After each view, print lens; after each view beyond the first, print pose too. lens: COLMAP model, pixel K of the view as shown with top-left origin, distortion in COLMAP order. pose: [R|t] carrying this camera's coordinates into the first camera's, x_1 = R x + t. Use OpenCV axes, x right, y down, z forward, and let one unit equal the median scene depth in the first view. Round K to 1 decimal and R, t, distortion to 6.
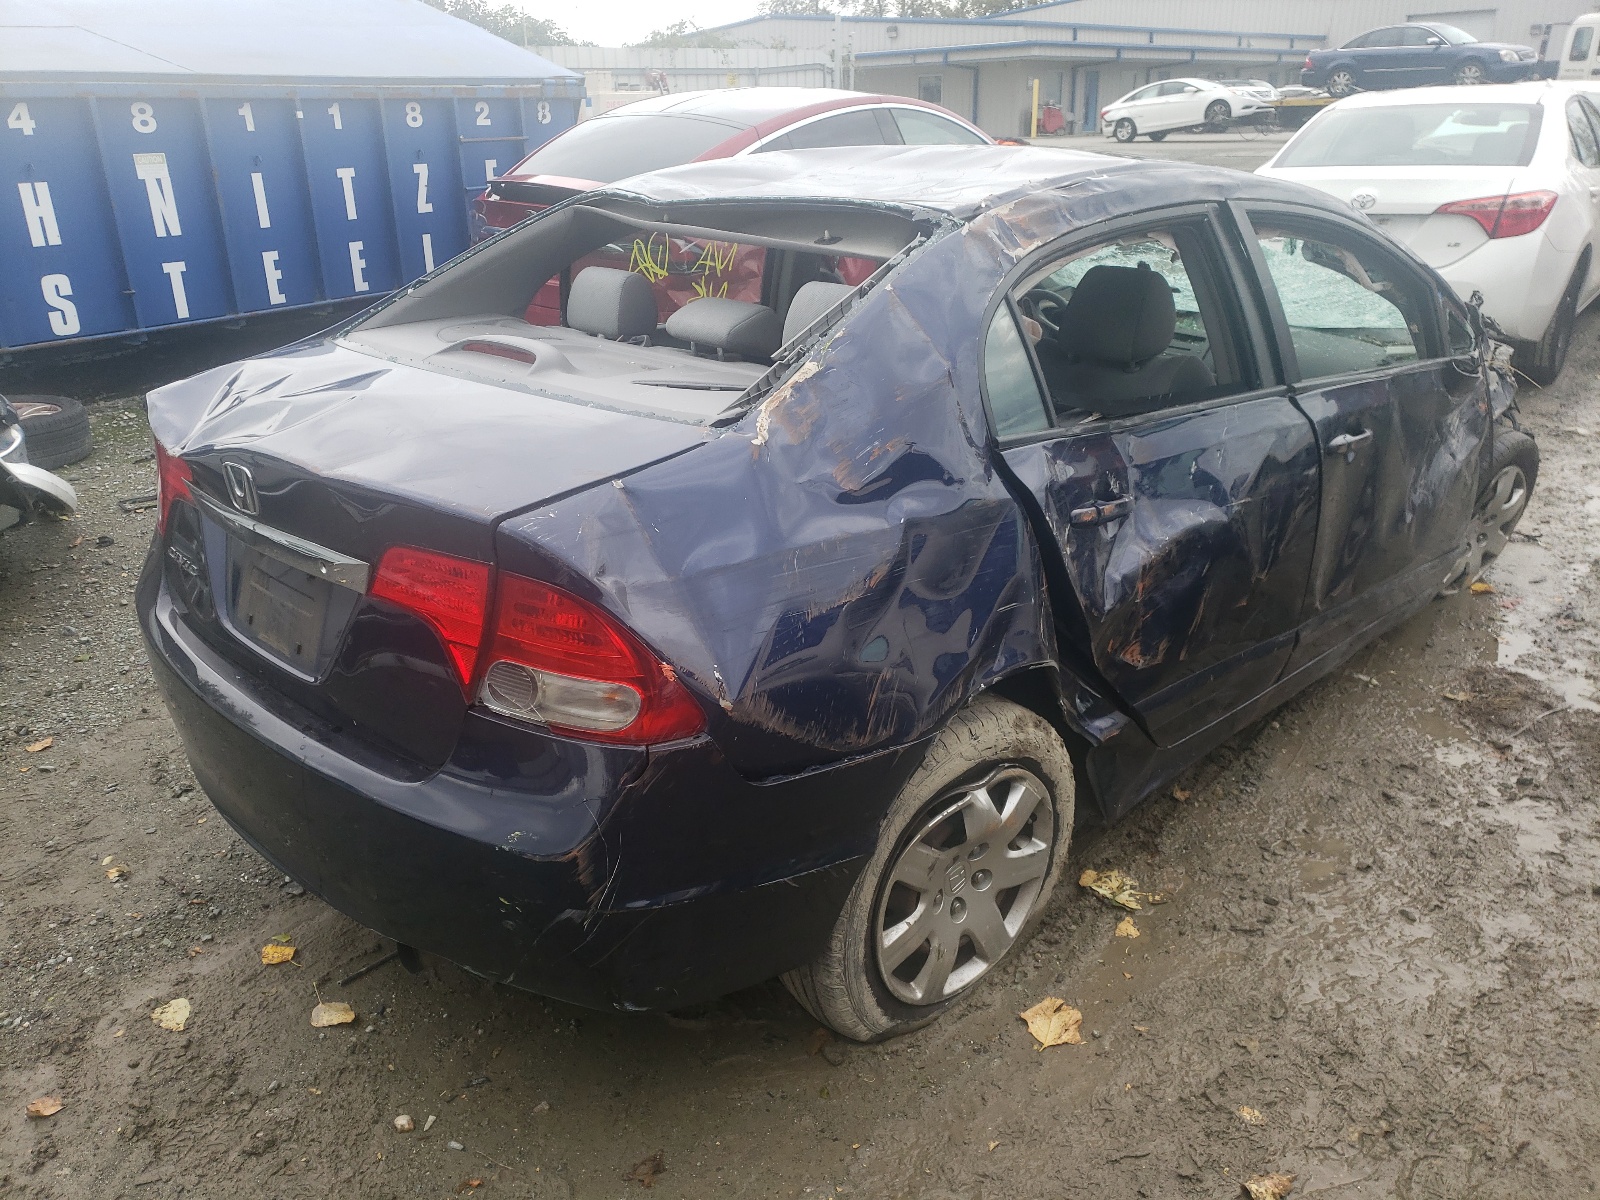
lens RADIAL K [[1197.3, 0, 796.0], [0, 1197.3, 591.7], [0, 0, 1]] dist [0.033648, 0.001626]
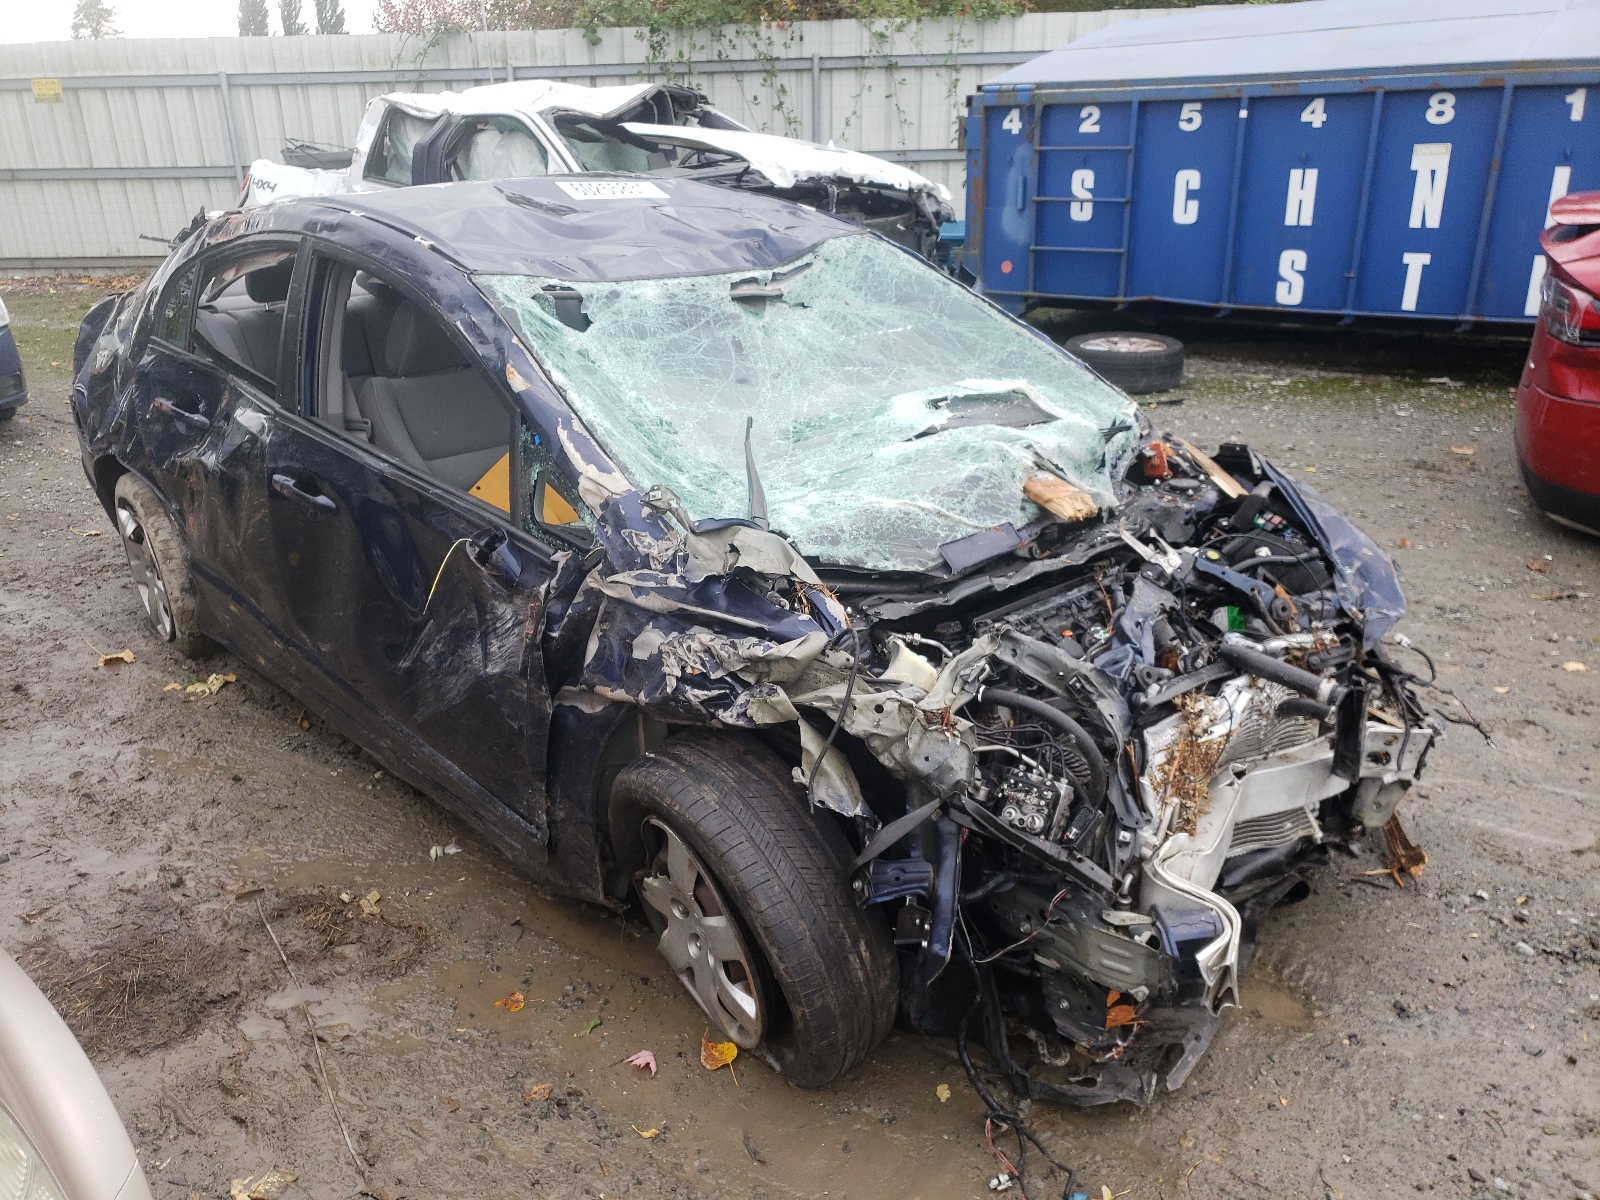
lens RADIAL K [[1258.7, 0, 799.3], [0, 1258.7, 613.6], [0, 0, 1]] dist [0.010247, -0.005827]
pose [[-0.004185, 0.377199, -0.926123, 0.596613], [-0.346280, 0.868285, 0.355207, -0.224709], [0.938122, 0.322184, 0.126983, 0.529467]]
